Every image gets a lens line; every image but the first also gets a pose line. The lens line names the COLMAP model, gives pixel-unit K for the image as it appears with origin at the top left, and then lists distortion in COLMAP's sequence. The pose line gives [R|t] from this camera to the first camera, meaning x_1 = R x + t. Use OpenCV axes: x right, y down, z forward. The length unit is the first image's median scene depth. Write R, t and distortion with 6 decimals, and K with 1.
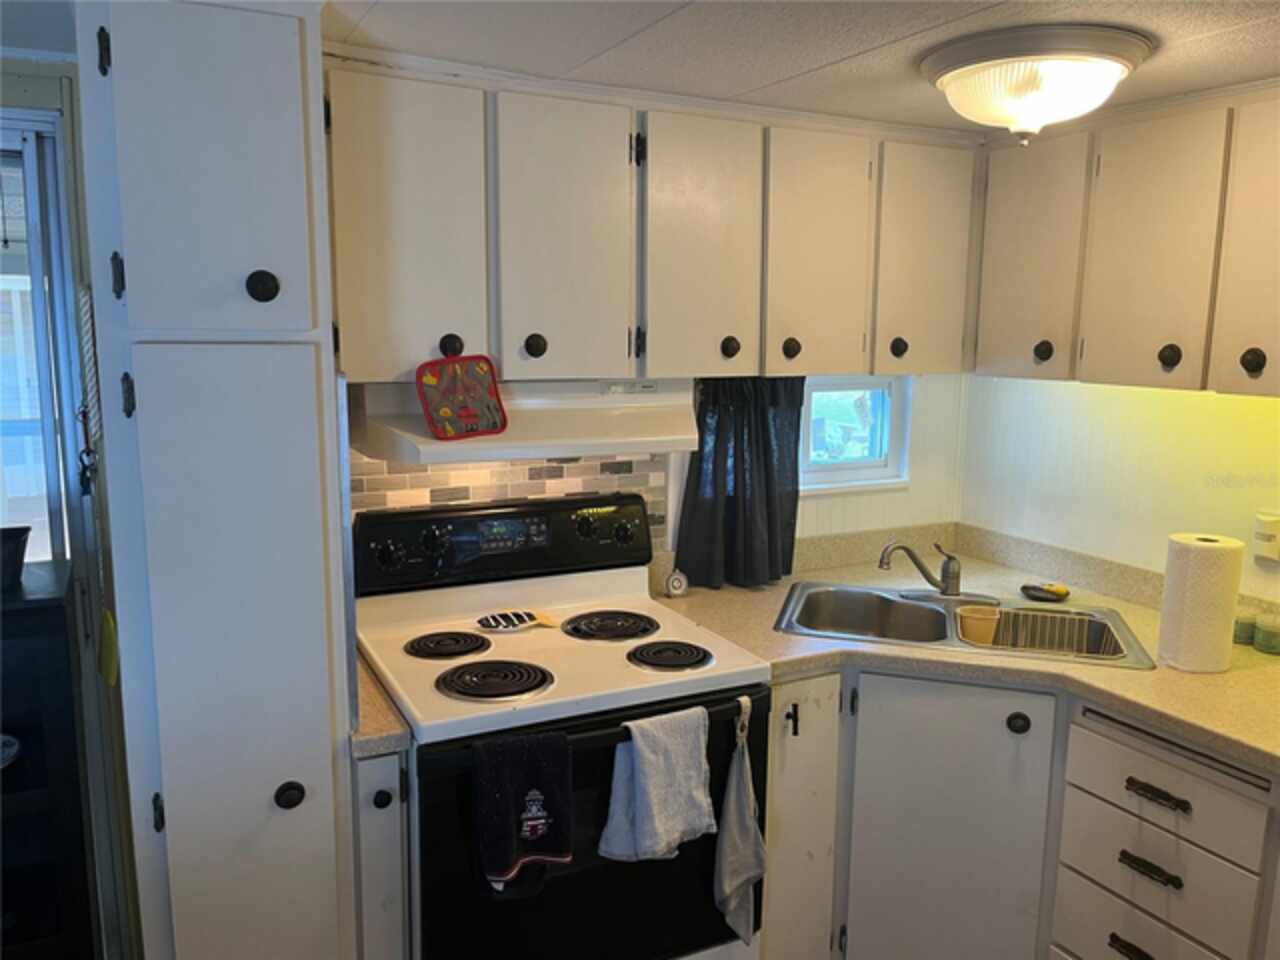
lens RADIAL K [[969.9, 0, 636.8], [0, 969.9, 486.8], [0, 0, 1]] dist [0.061913, -0.076197]
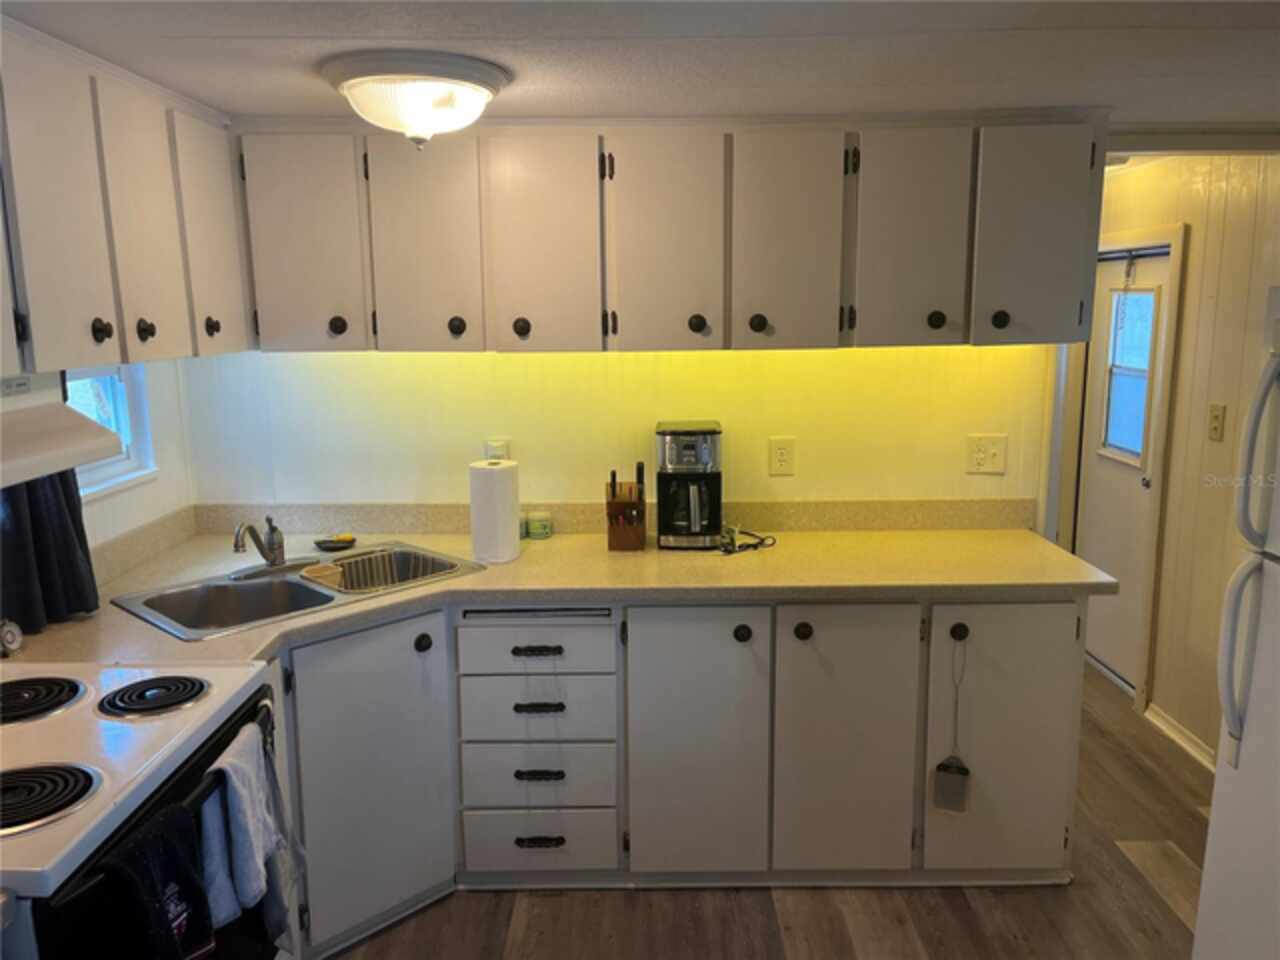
lens RADIAL K [[969.9, 0, 639.9], [0, 969.9, 479.0], [0, 0, 1]] dist [0.061913, -0.076197]
pose [[0.457834, -0.170947, 0.872448, -0.477332], [0.159372, 0.981224, 0.108626, -0.036530], [-0.874636, 0.089311, 0.476482, 0.200154]]
